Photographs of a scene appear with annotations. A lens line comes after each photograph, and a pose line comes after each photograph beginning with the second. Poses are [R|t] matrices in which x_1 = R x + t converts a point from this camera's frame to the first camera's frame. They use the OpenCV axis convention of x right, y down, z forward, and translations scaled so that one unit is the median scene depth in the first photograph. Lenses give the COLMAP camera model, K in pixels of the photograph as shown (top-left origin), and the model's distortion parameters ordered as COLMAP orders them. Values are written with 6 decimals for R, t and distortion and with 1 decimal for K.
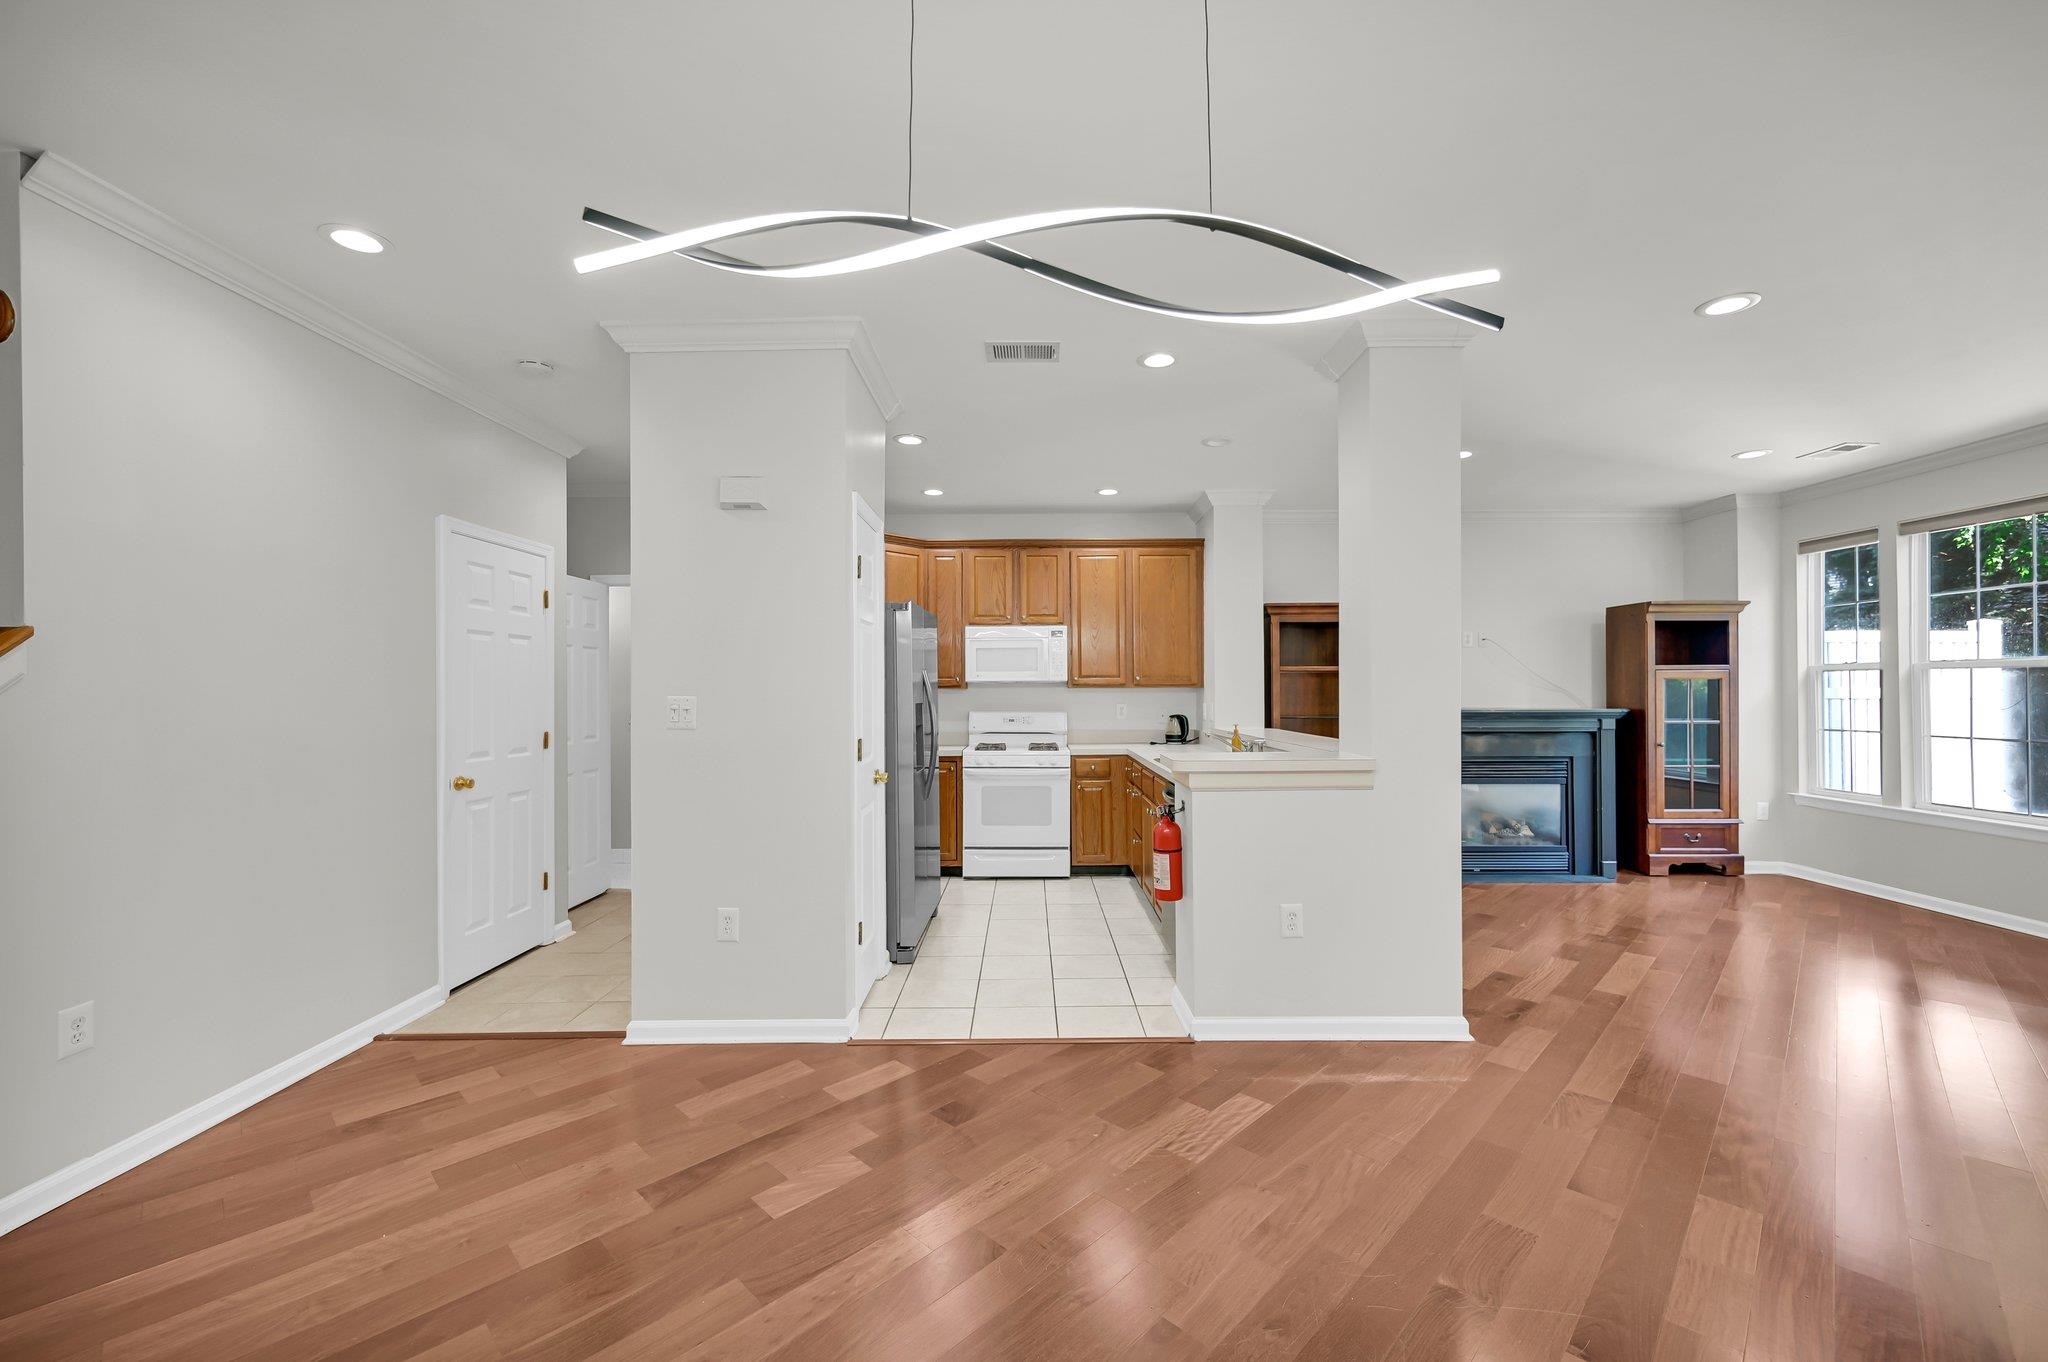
lens RADIAL K [[820.4, 0, 1027.2], [0, 820.4, 688.1], [0, 0, 1]] dist [0.001002, -0.000032]
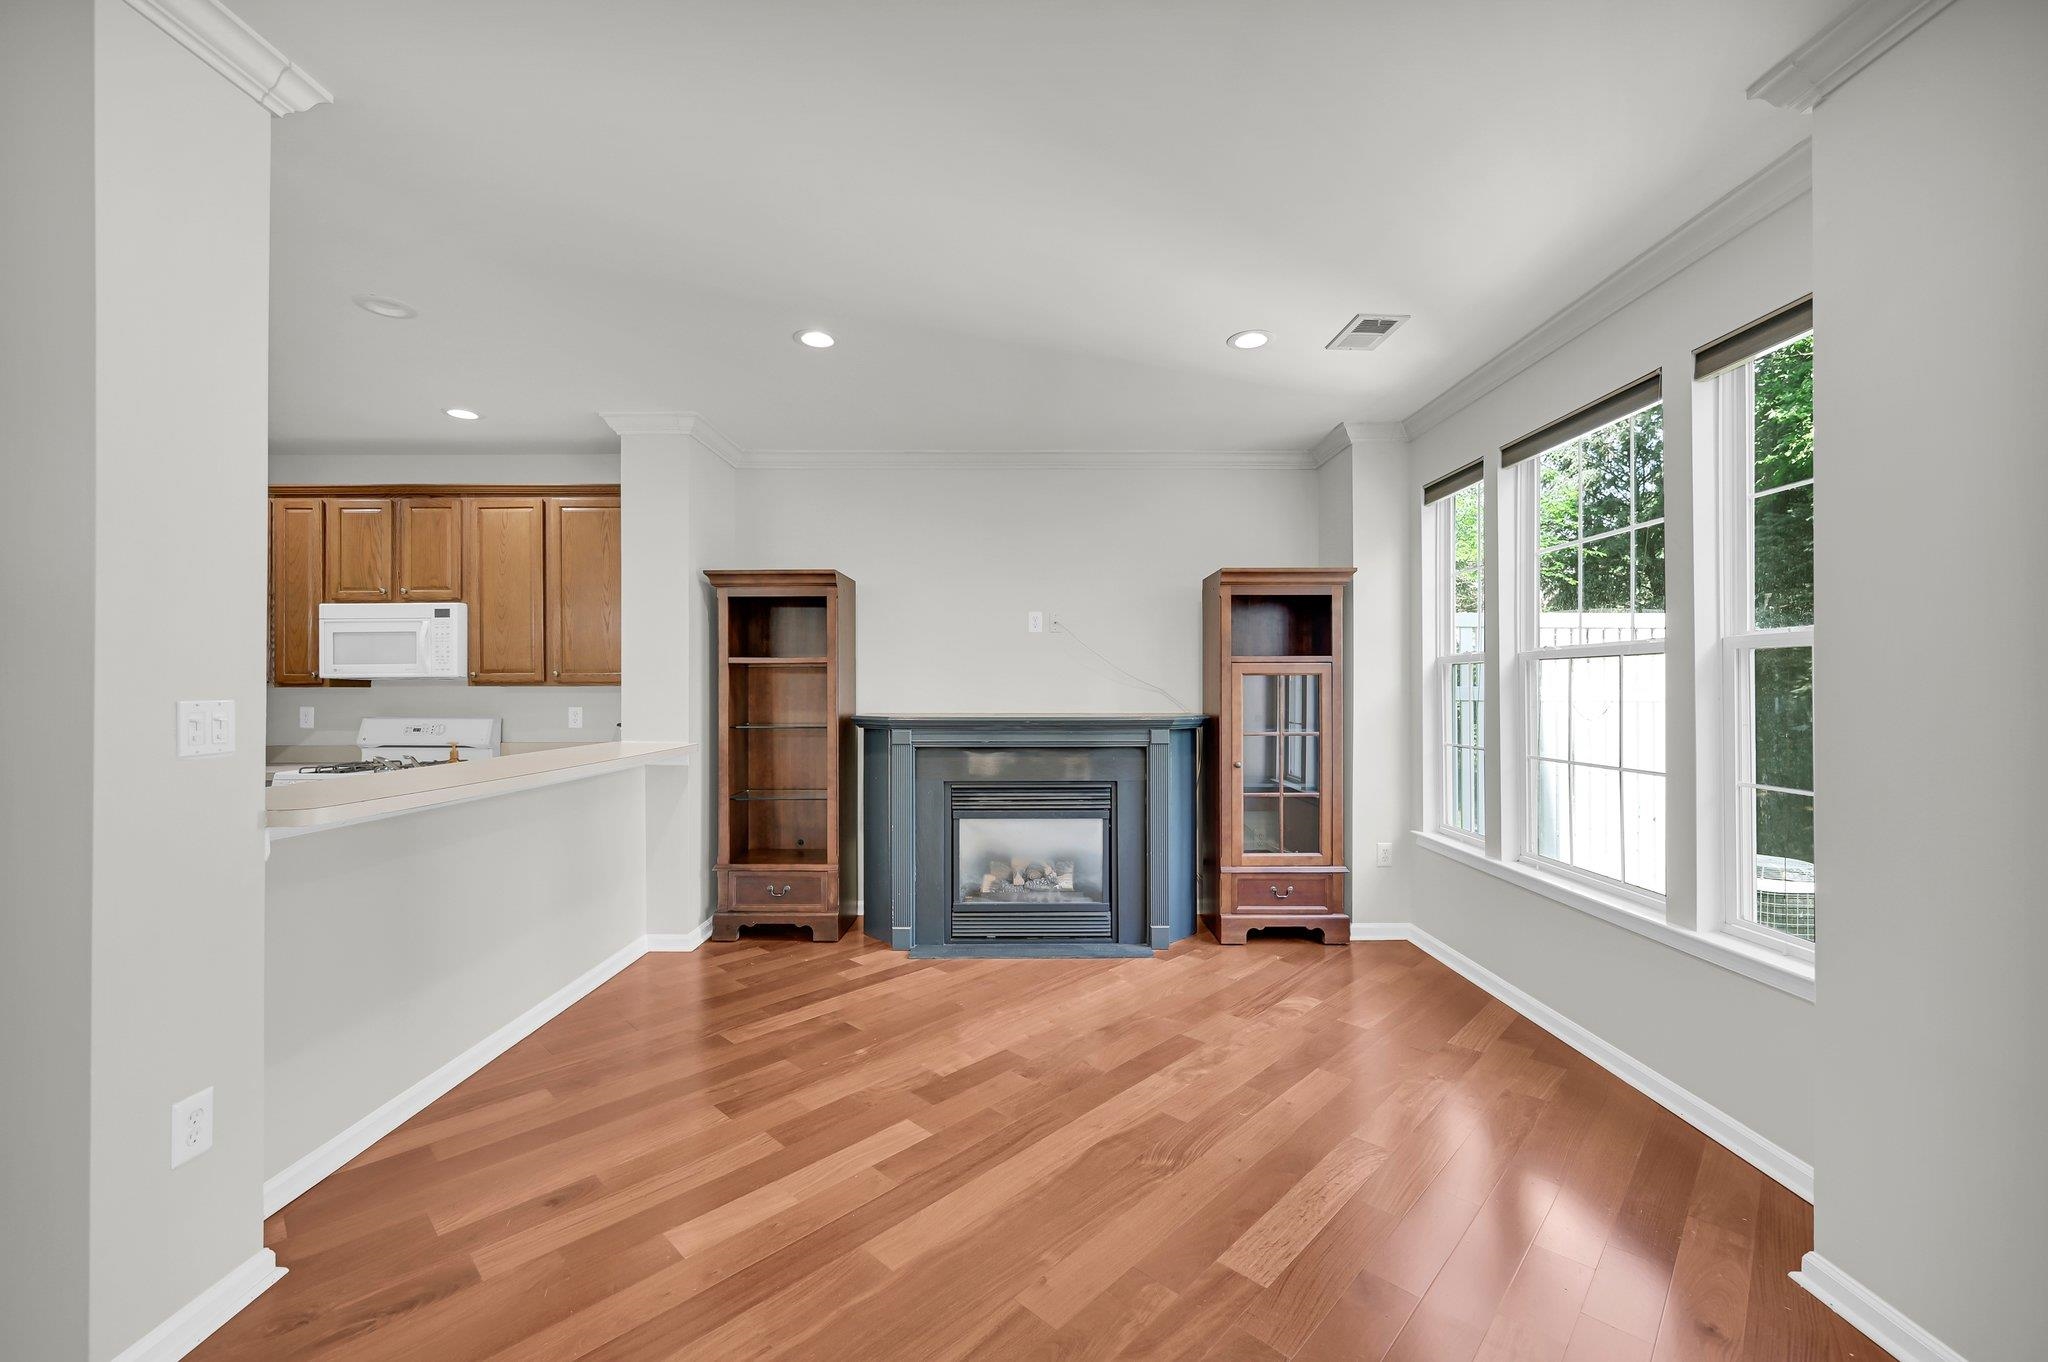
lens RADIAL K [[820.4, 0, 1019.7], [0, 820.4, 683.8], [0, 0, 1]] dist [0.001002, -0.000032]
pose [[0.999960, 0.000095, 0.008899, 0.571085], [-0.000105, 0.999999, 0.001128, -0.003802], [-0.008899, -0.001129, 0.999960, 0.272564]]
